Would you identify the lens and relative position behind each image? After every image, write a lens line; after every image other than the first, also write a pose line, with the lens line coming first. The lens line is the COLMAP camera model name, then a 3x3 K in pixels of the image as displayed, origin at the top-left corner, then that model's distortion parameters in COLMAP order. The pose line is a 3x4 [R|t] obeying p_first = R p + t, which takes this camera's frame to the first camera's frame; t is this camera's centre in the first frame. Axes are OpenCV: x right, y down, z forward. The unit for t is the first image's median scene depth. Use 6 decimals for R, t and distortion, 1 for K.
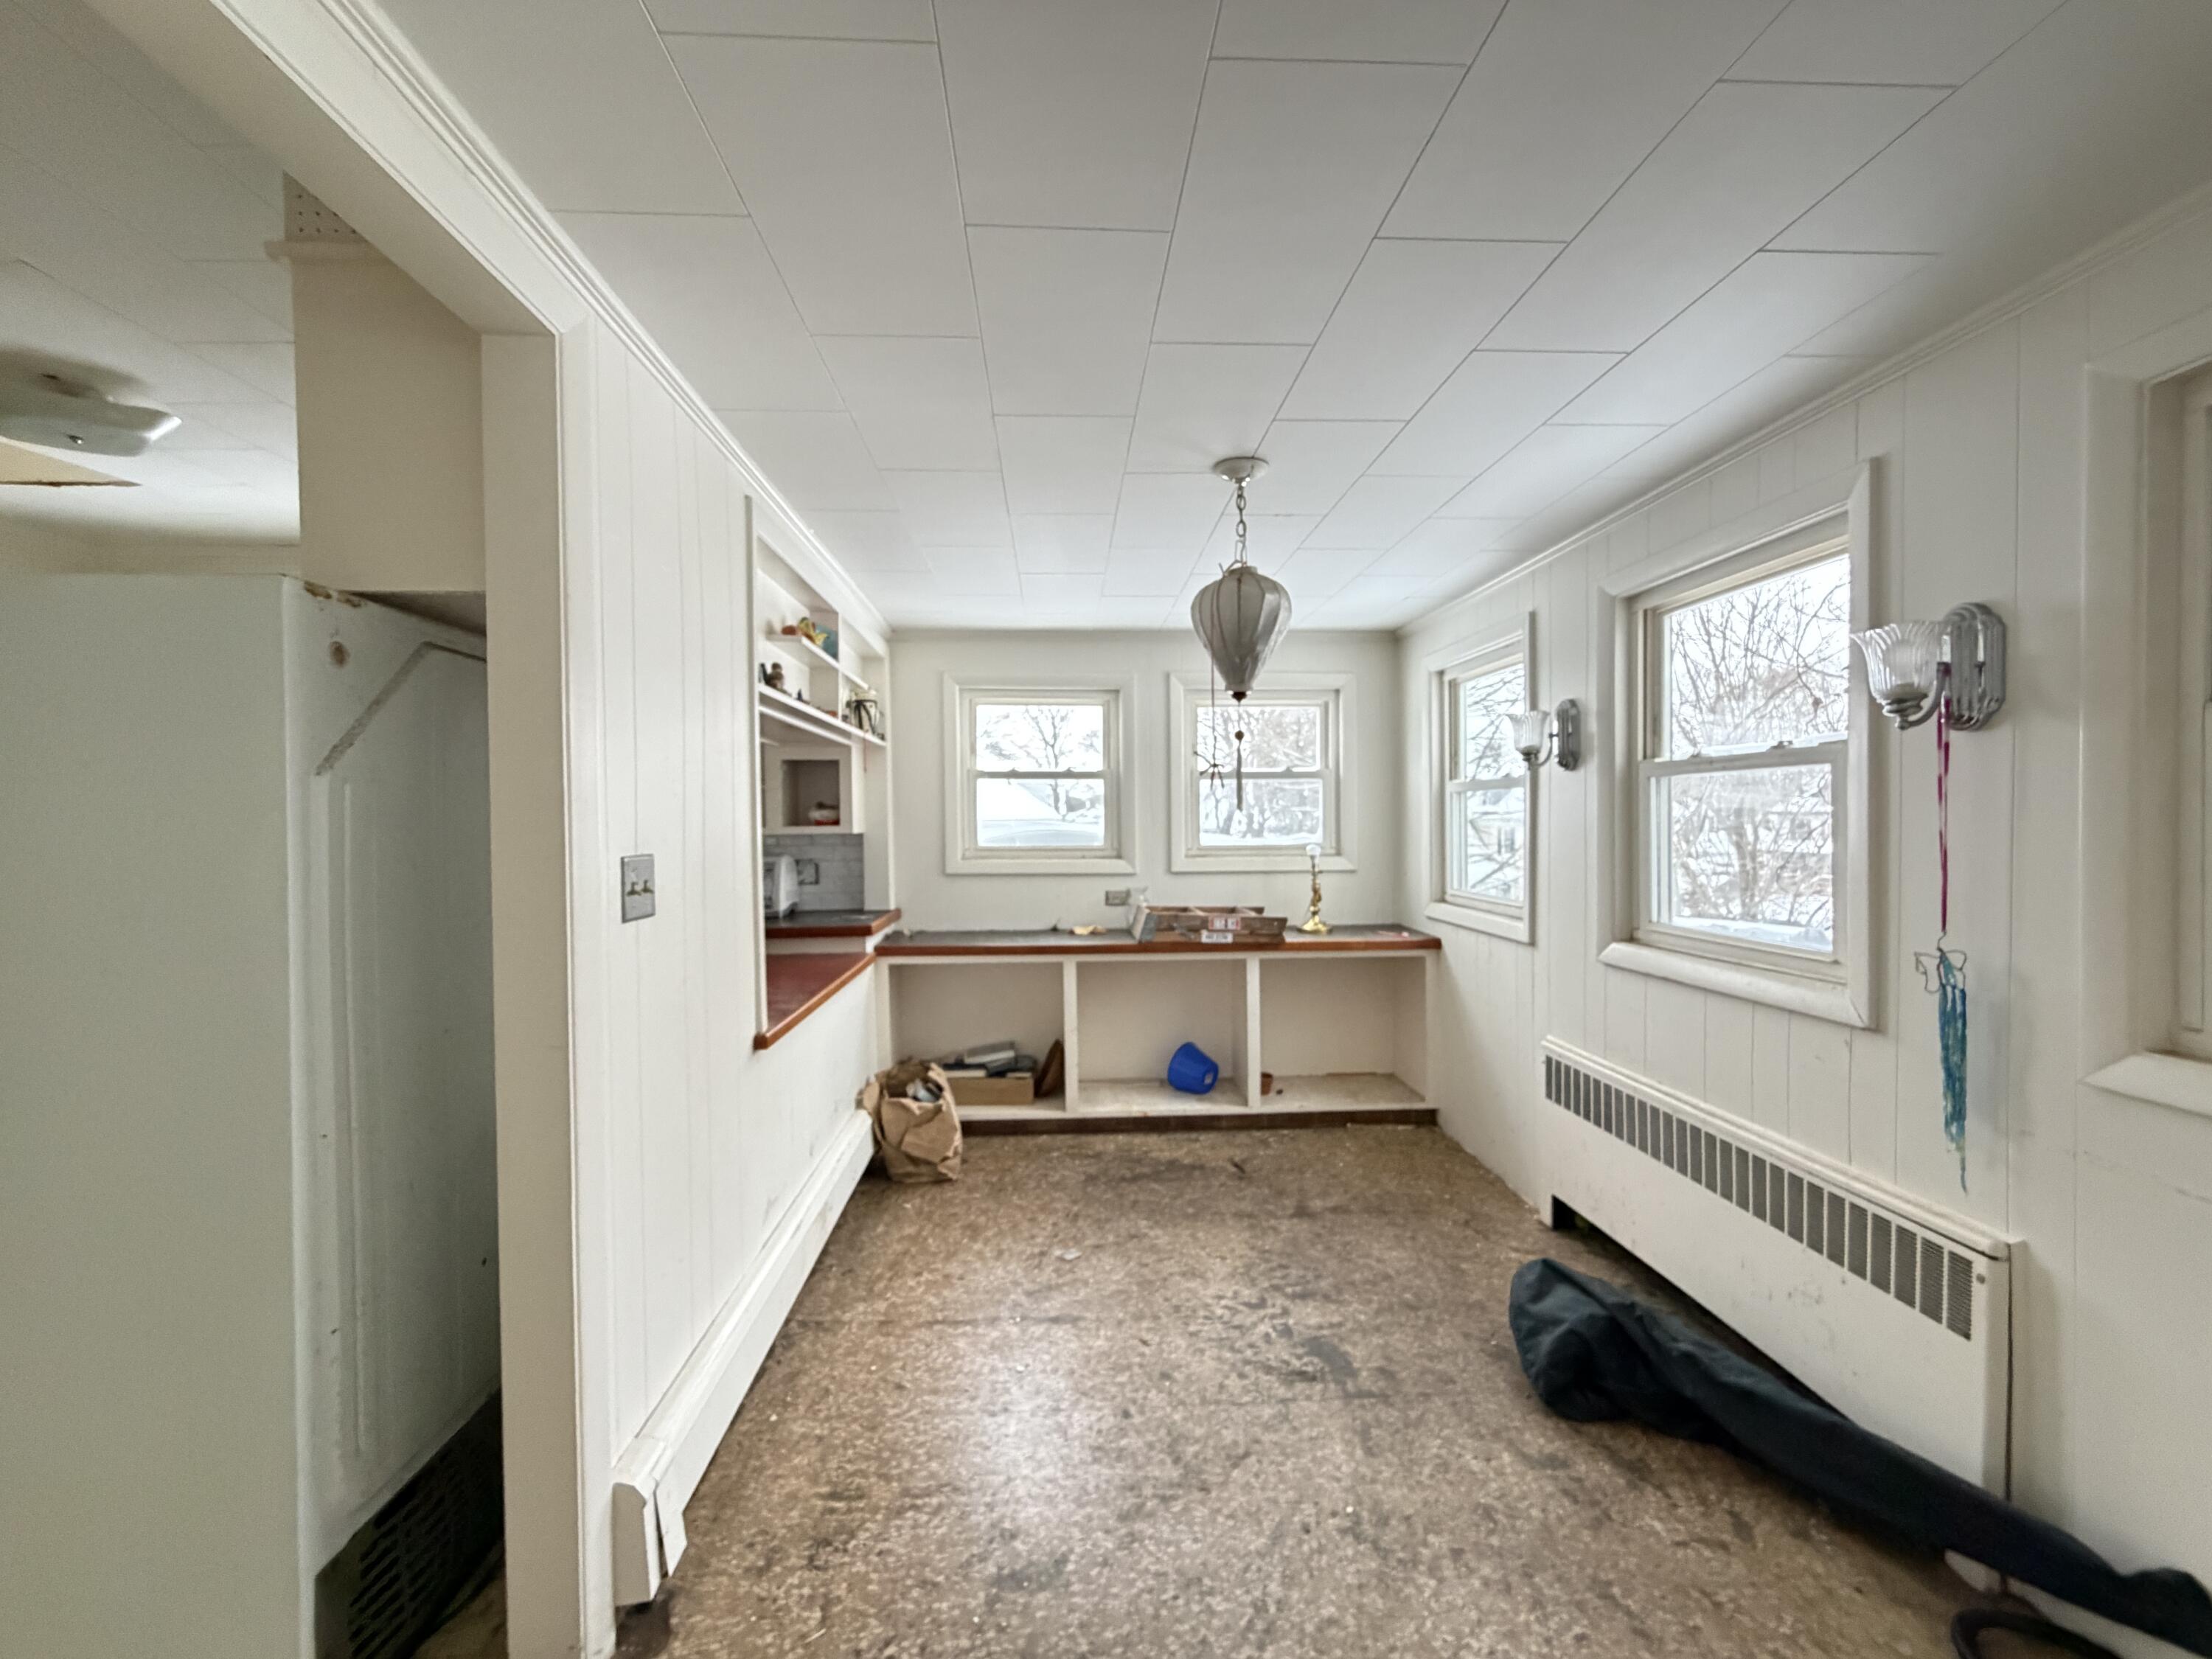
lens RADIAL K [[887.3, 0, 1093.0], [0, 887.3, 831.0], [0, 0, 1]] dist [-0.001947, 0.000326]
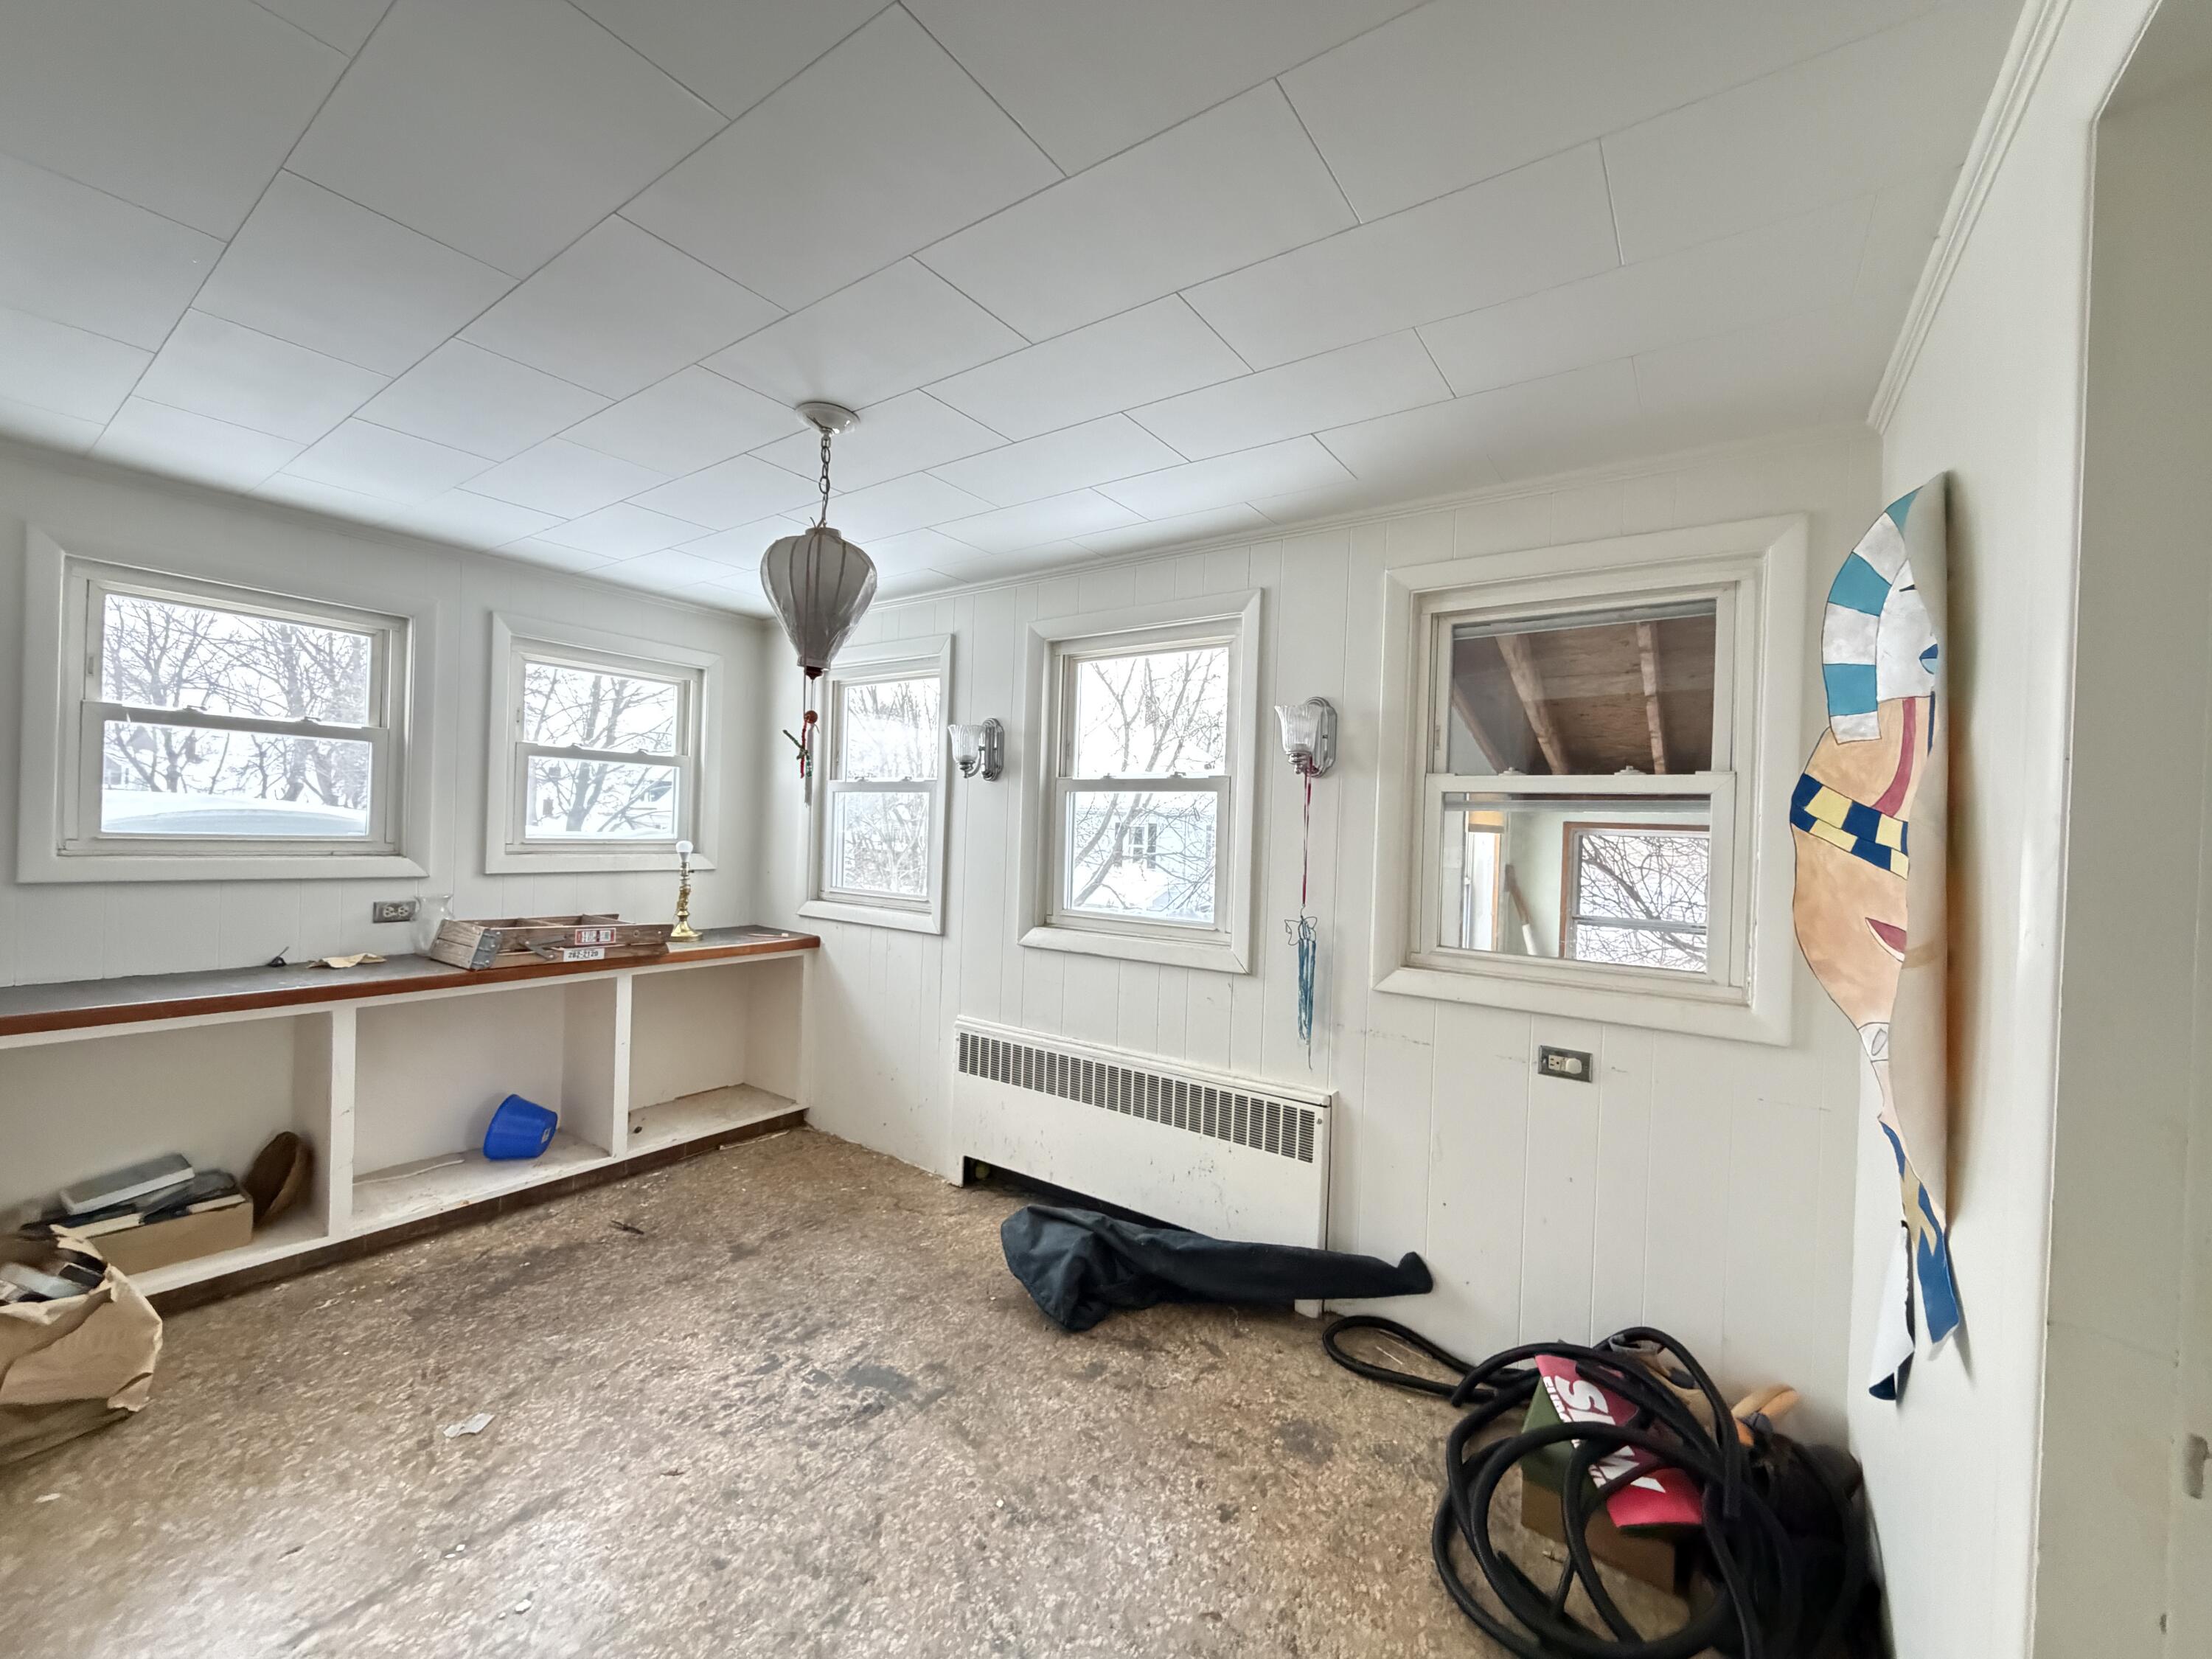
lens RADIAL K [[887.3, 0, 1091.3], [0, 887.3, 829.9], [0, 0, 1]] dist [-0.001947, 0.000326]
pose [[0.611057, 0.025838, 0.791164, -0.318932], [-0.027242, 0.999562, -0.011604, 0.005938], [-0.791117, -0.014462, 0.611493, 0.214598]]
